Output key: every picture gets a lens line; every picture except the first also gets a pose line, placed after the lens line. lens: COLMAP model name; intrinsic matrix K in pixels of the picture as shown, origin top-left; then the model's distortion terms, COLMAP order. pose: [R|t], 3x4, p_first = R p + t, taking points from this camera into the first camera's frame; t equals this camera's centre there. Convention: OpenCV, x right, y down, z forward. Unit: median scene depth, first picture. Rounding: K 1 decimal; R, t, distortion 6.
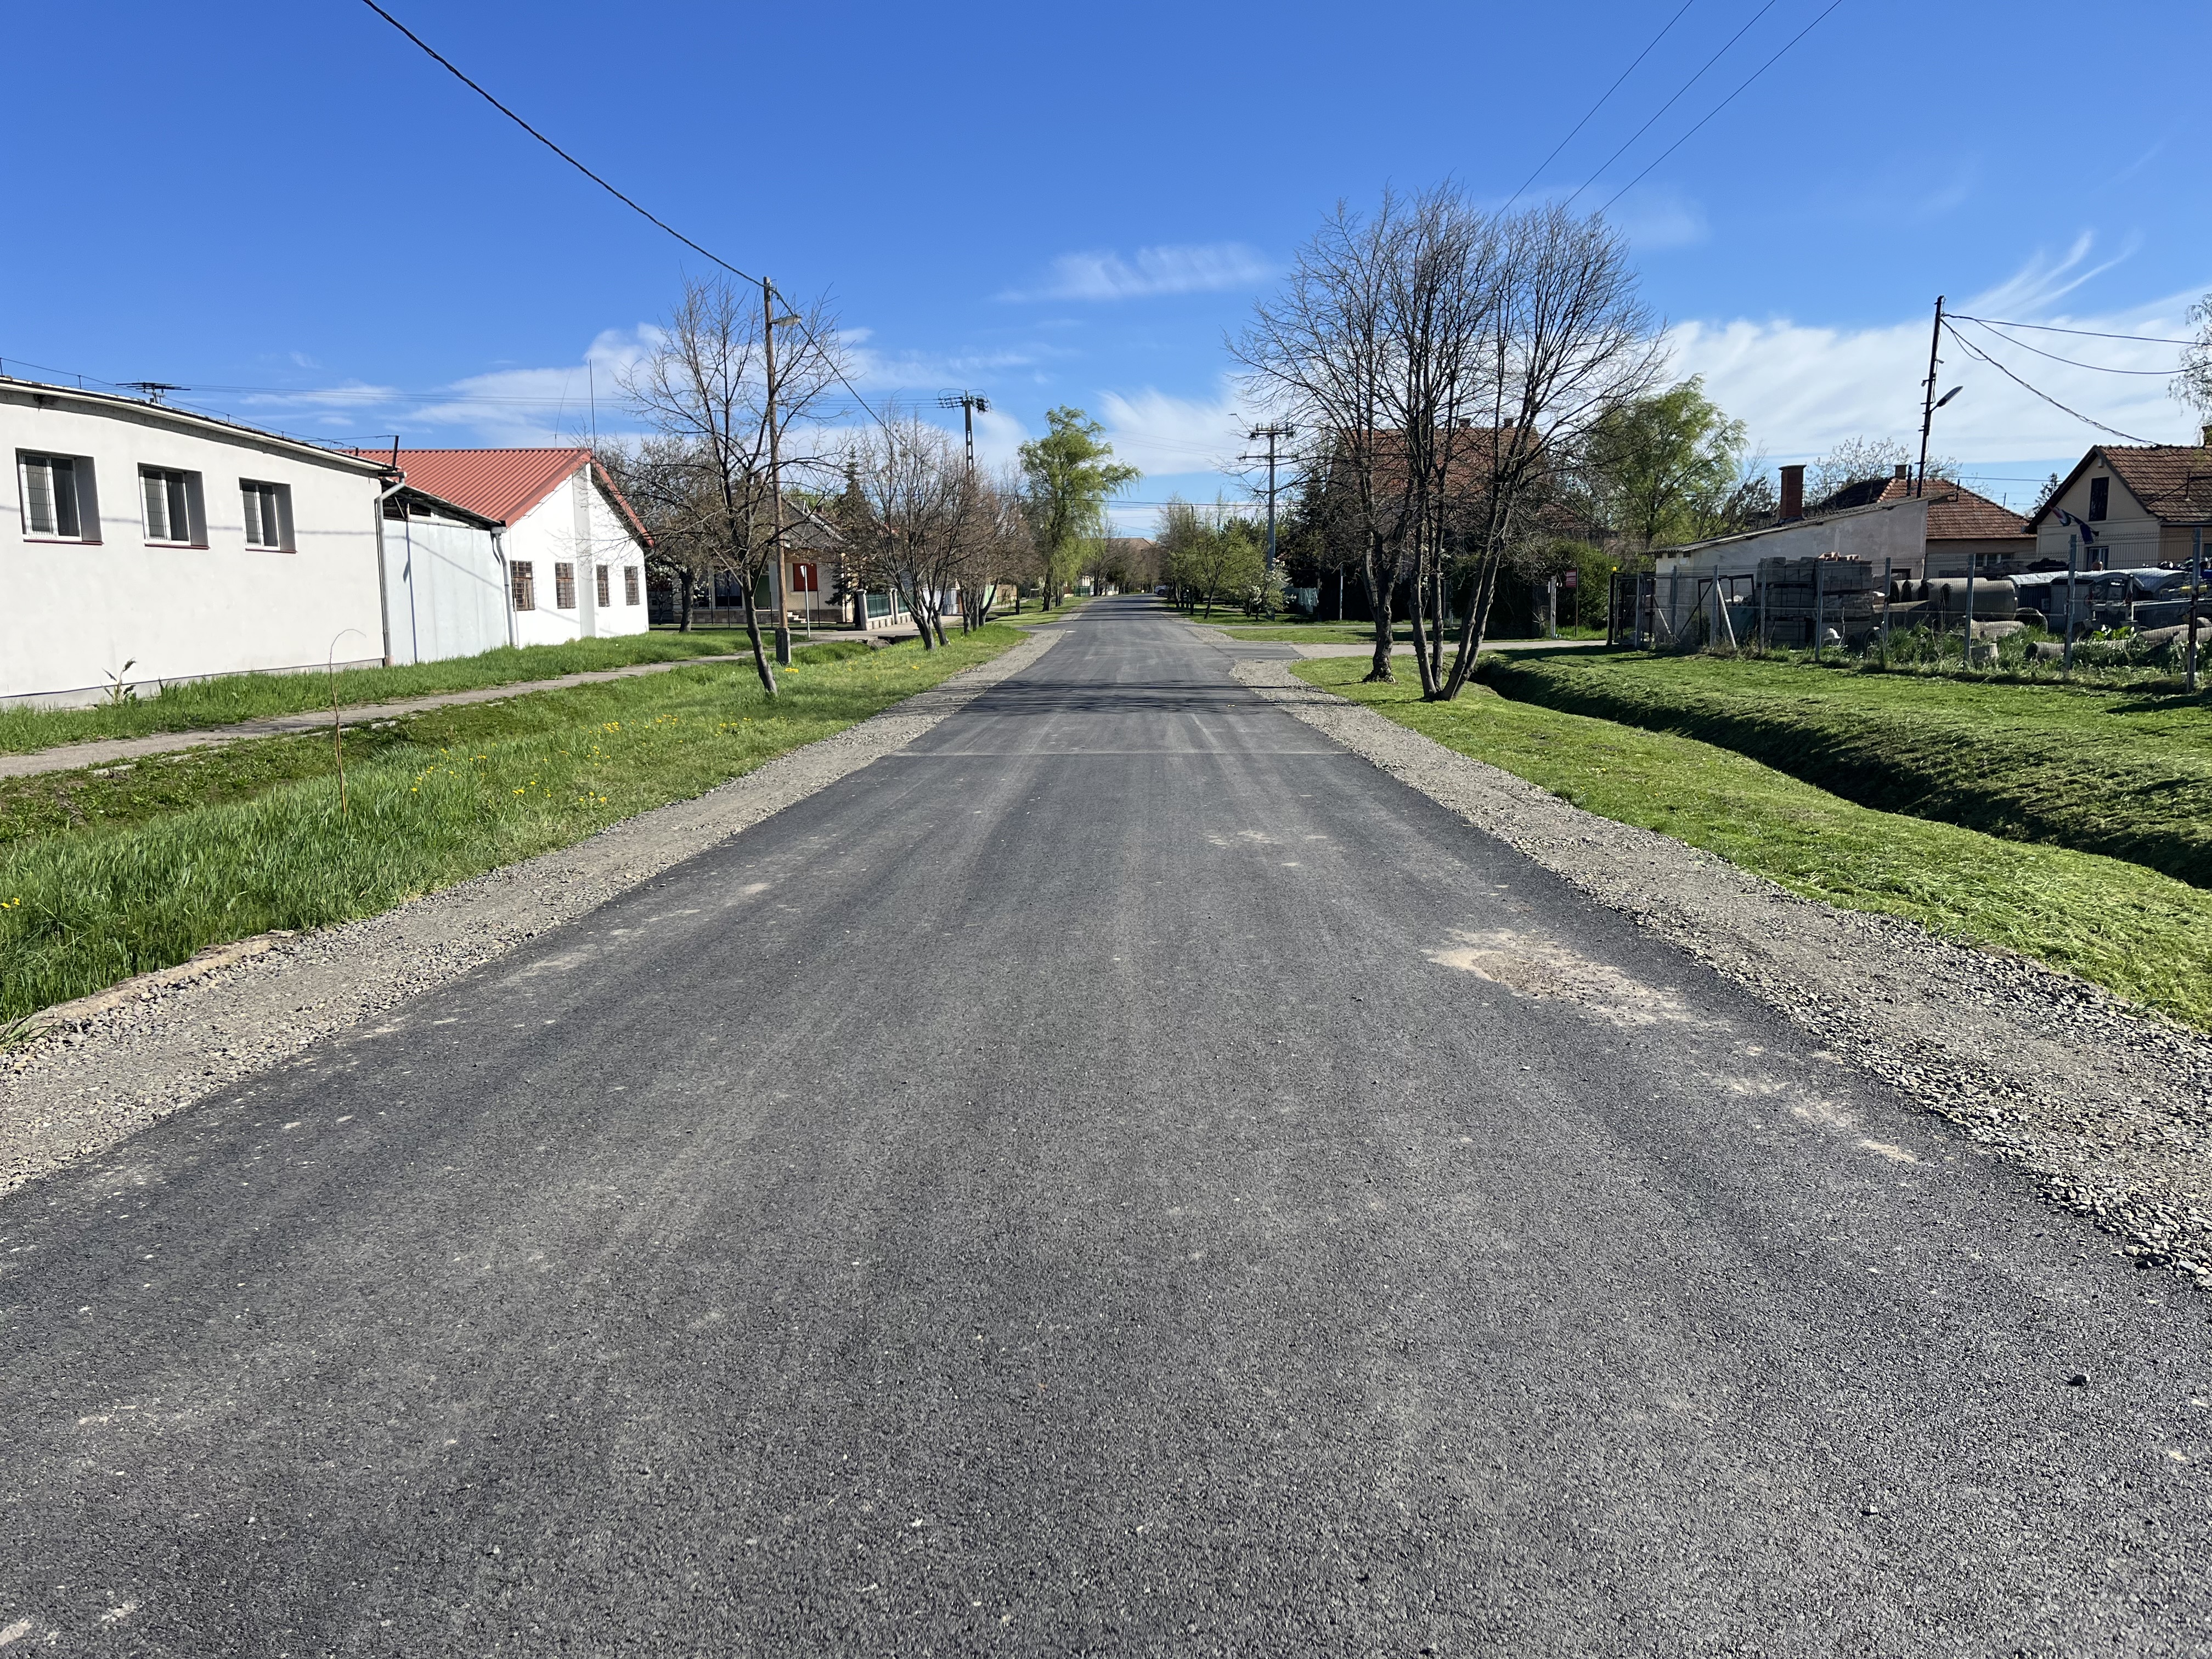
lens RADIAL K [[1726.0, 0, 1105.0], [0, 1726.0, 860.5], [0, 0, 1]] dist [0.045385, -0.000494]
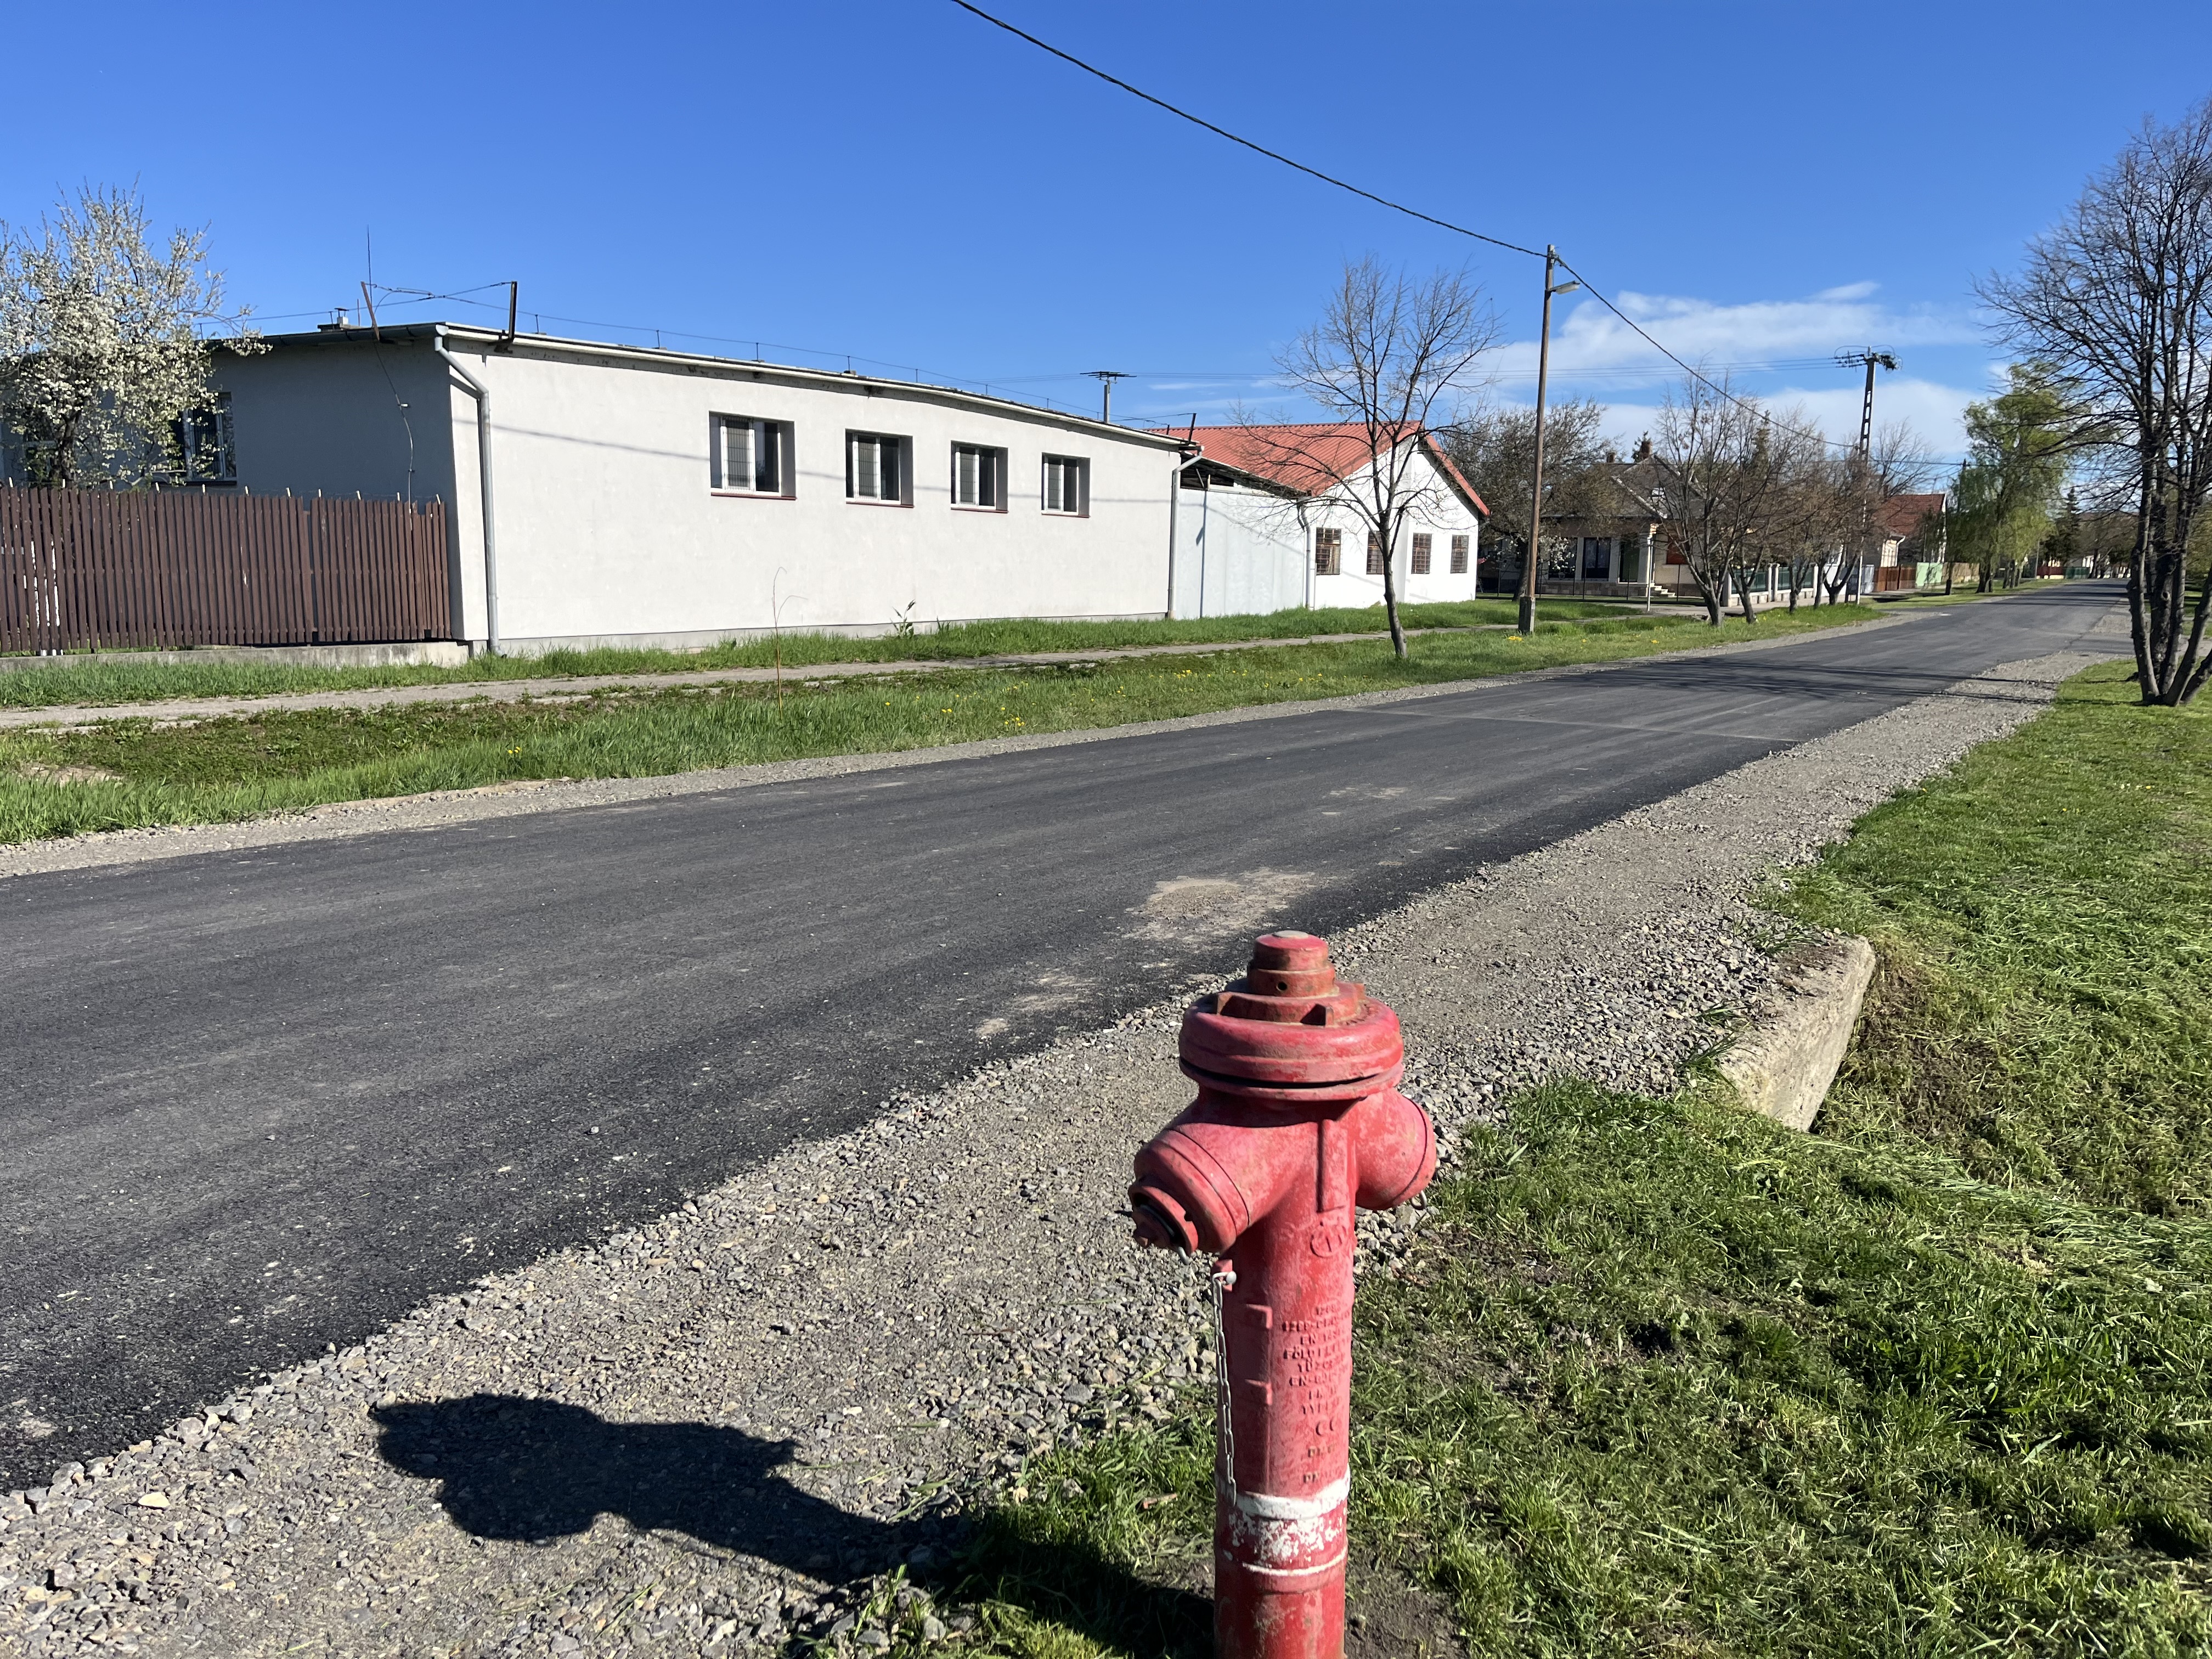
lens RADIAL K [[1741.8, 0, 1099.0], [0, 1741.8, 823.6], [0, 0, 1]] dist [0.096239, -0.106782]
pose [[0.861095, 0.103512, -0.497795, 0.117531], [-0.107184, 0.994011, 0.021286, 0.000352], [0.497017, 0.035026, 0.867033, 0.004518]]
